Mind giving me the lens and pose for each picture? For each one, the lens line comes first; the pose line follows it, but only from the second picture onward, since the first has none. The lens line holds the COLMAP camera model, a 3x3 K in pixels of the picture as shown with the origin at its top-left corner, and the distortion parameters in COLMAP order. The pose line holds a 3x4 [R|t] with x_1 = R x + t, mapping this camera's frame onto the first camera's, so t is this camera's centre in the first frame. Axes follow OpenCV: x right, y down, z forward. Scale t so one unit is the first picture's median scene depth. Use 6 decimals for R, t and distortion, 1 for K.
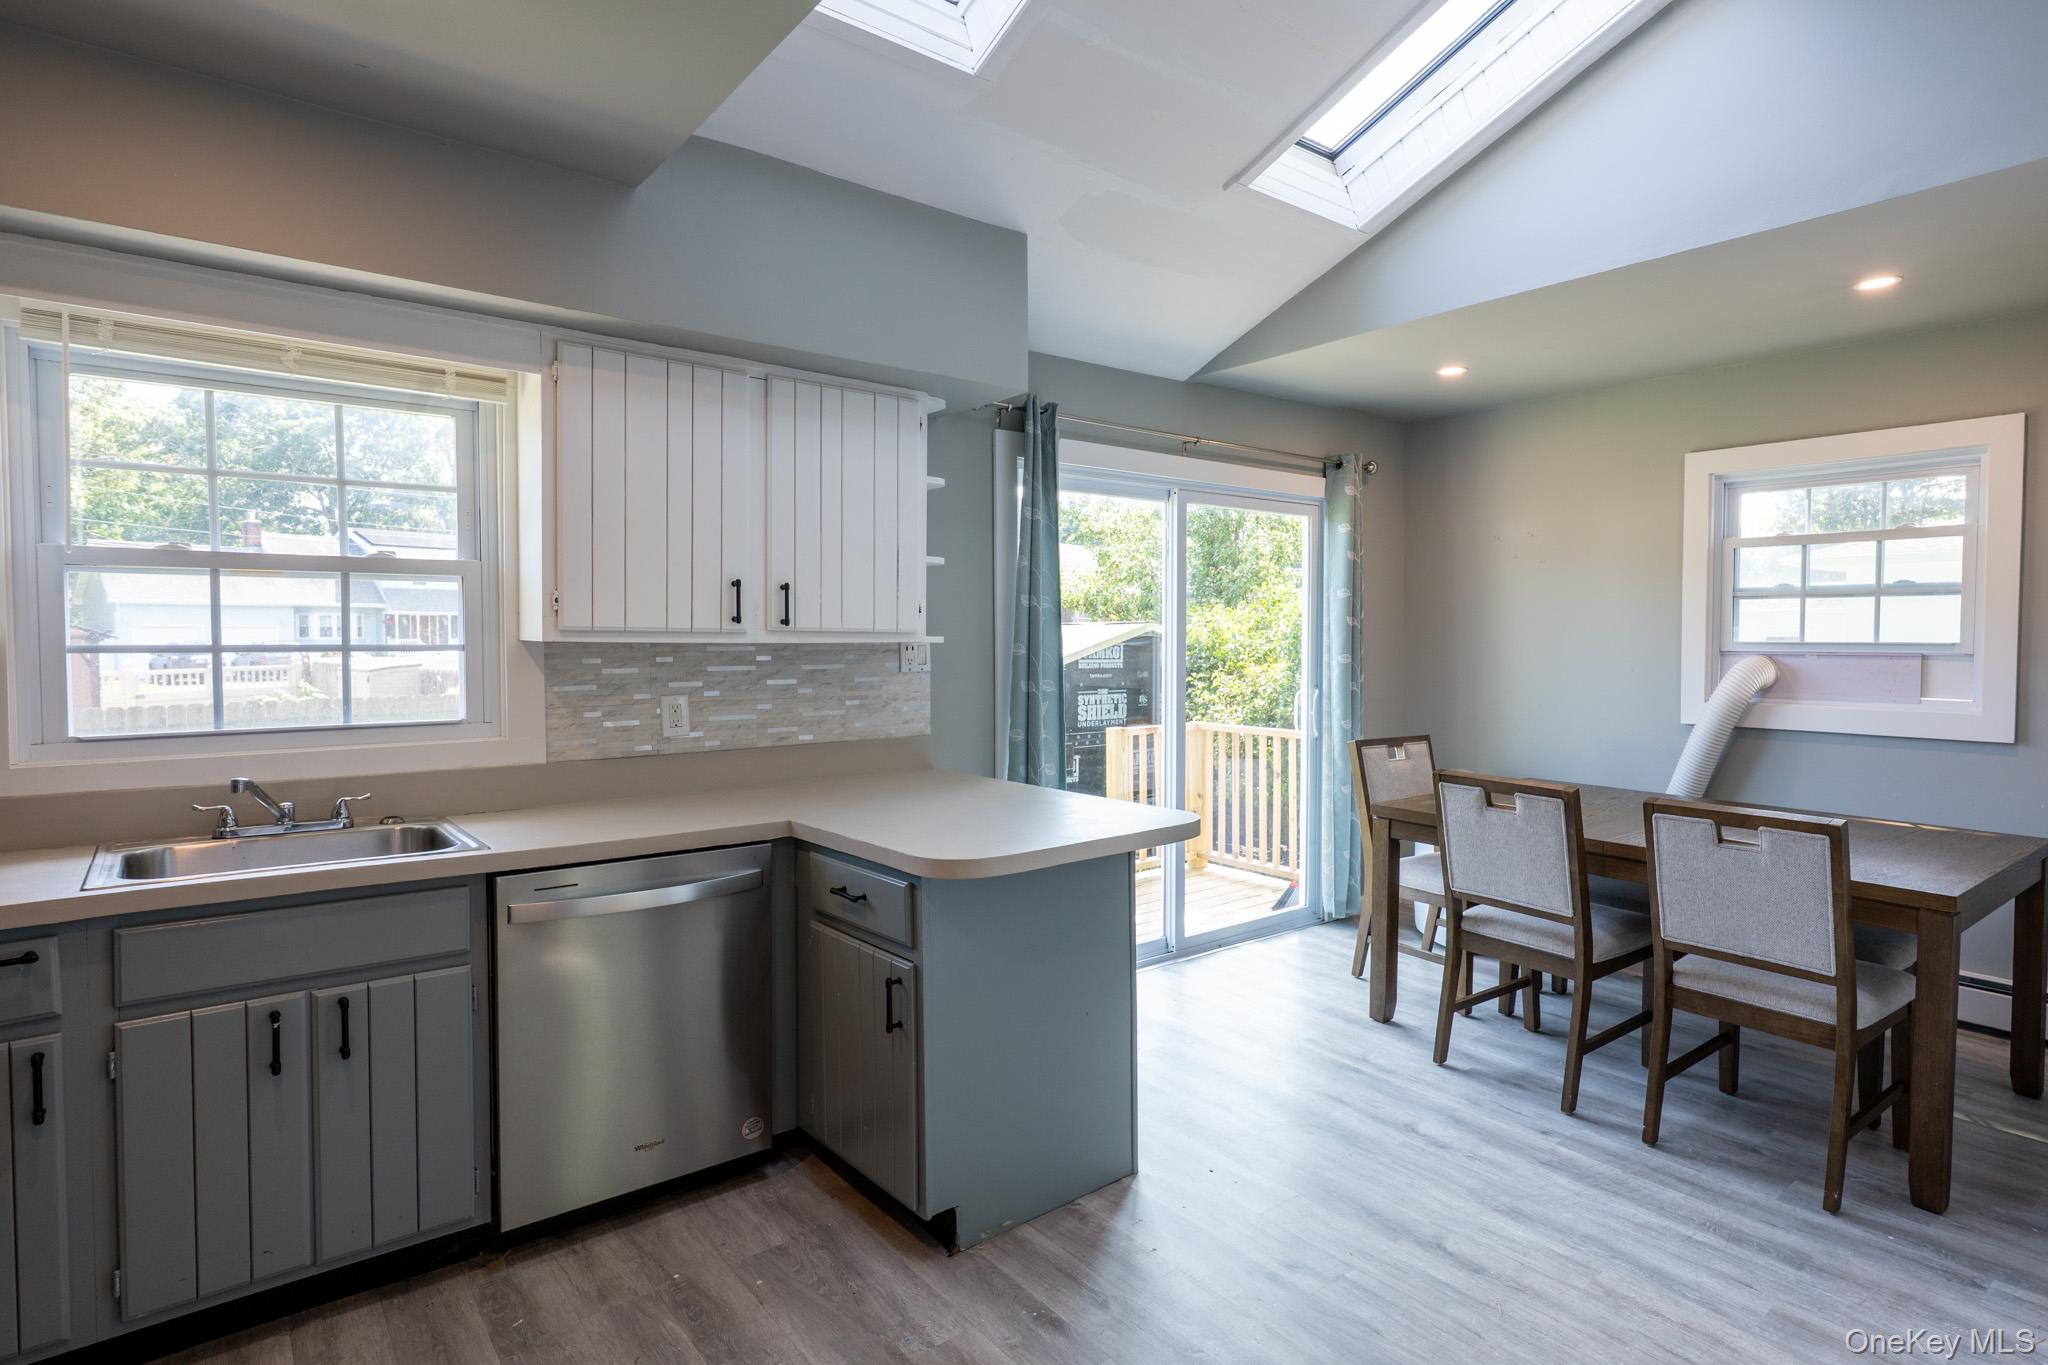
lens RADIAL K [[1062.7, 0, 1024.6], [0, 1062.7, 610.6], [0, 0, 1]] dist [-0.001669, 0.000308]
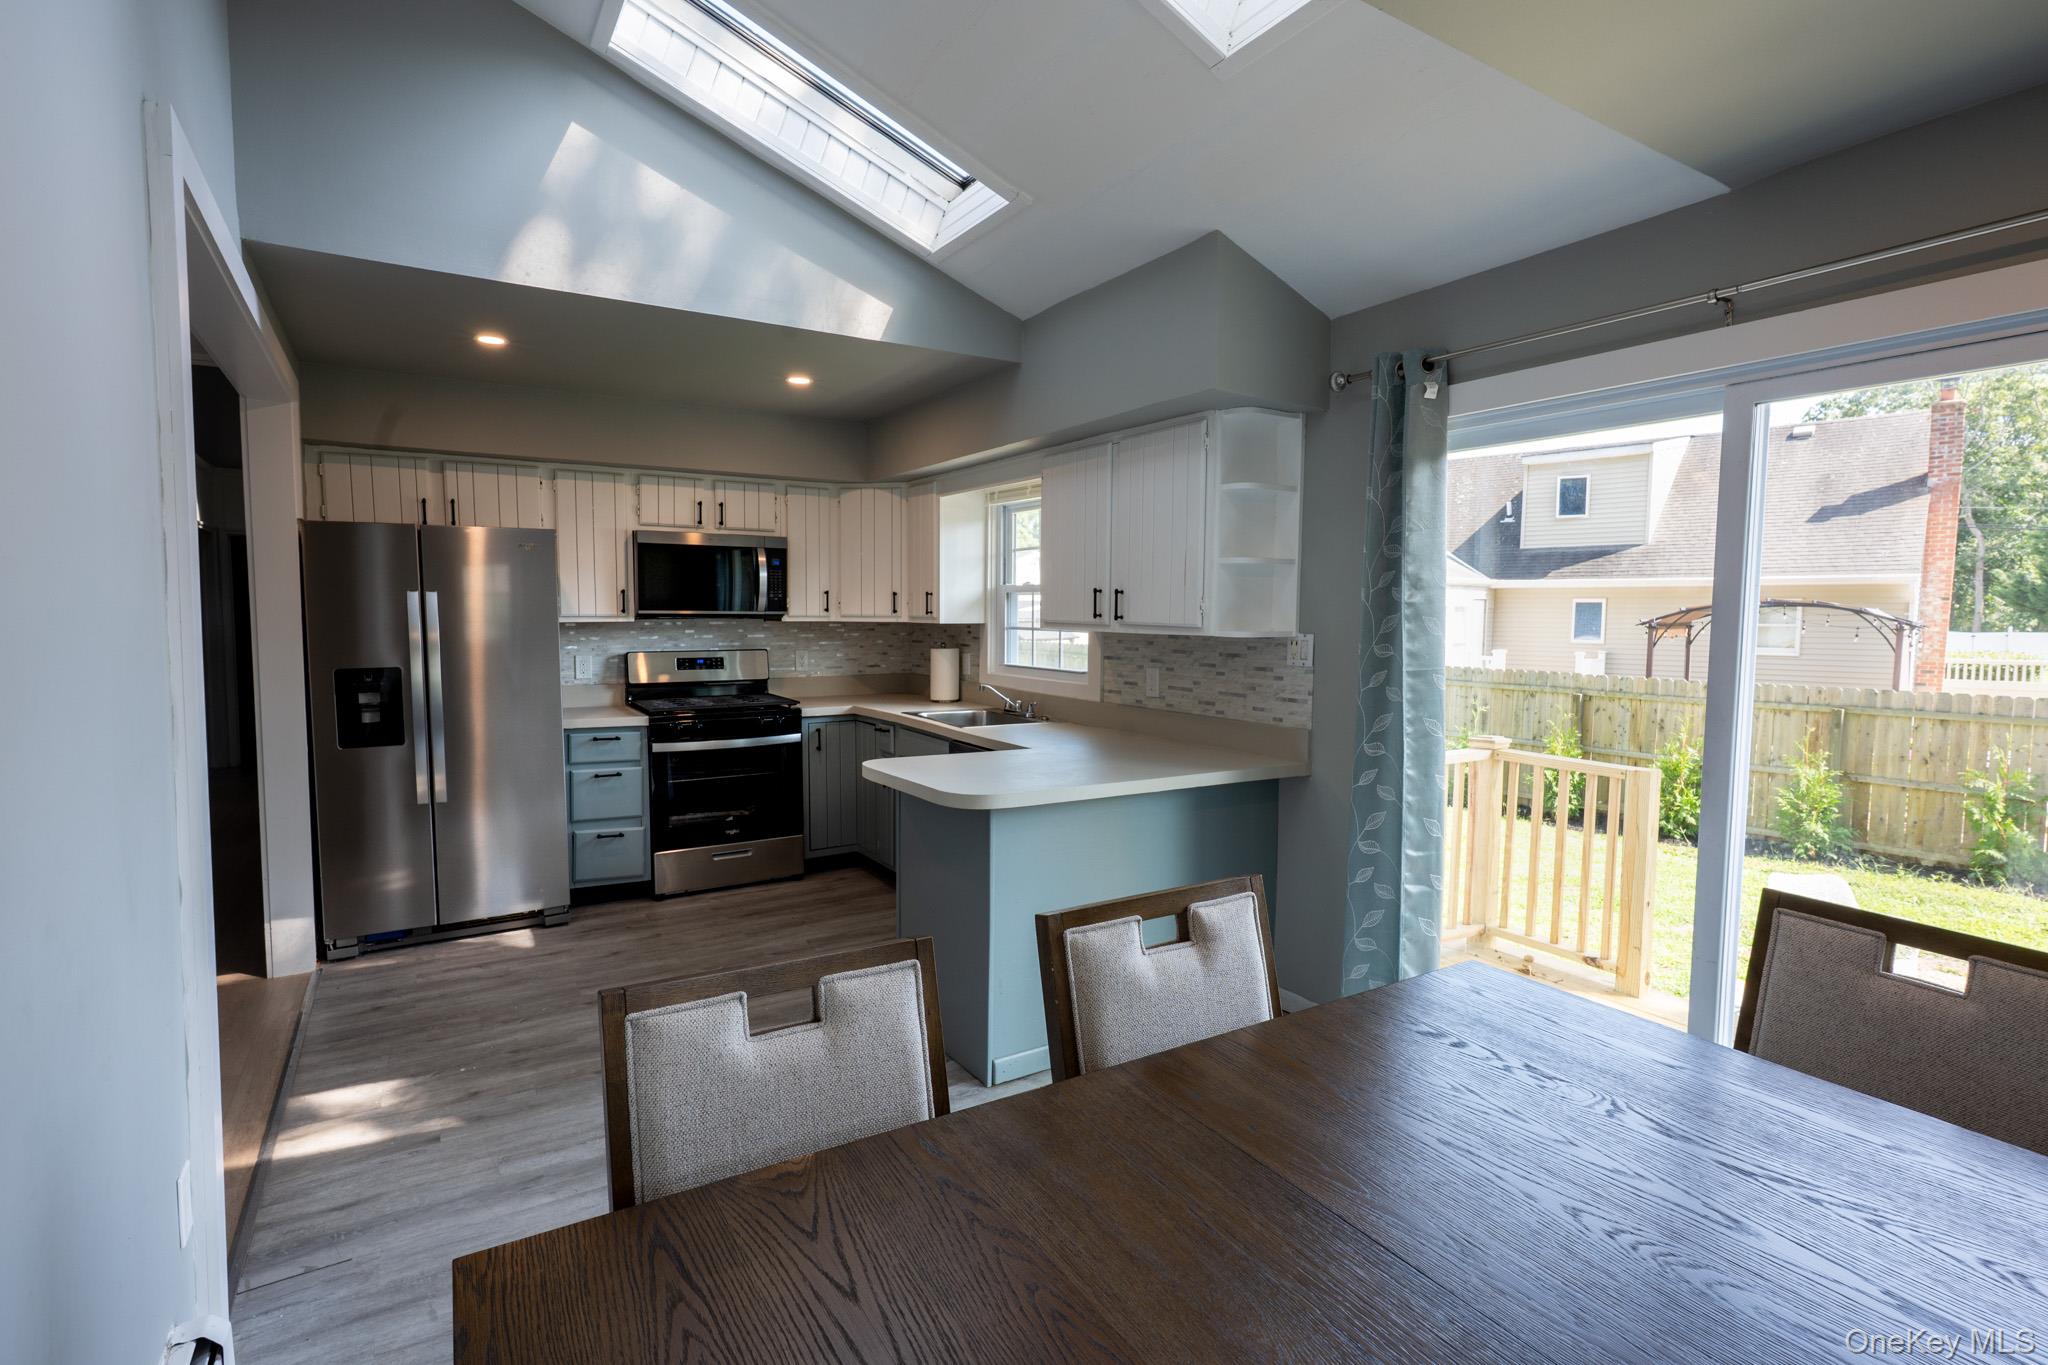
lens RADIAL K [[986.2, 0, 1024.0], [0, 986.2, 682.5], [0, 0, 1]] dist [-0.000596, -0.000052]
pose [[-0.114308, 0.057672, -0.991770, 1.103031], [-0.005720, 0.998259, 0.058709, 0.023083], [0.993429, 0.012384, -0.113779, 1.055401]]
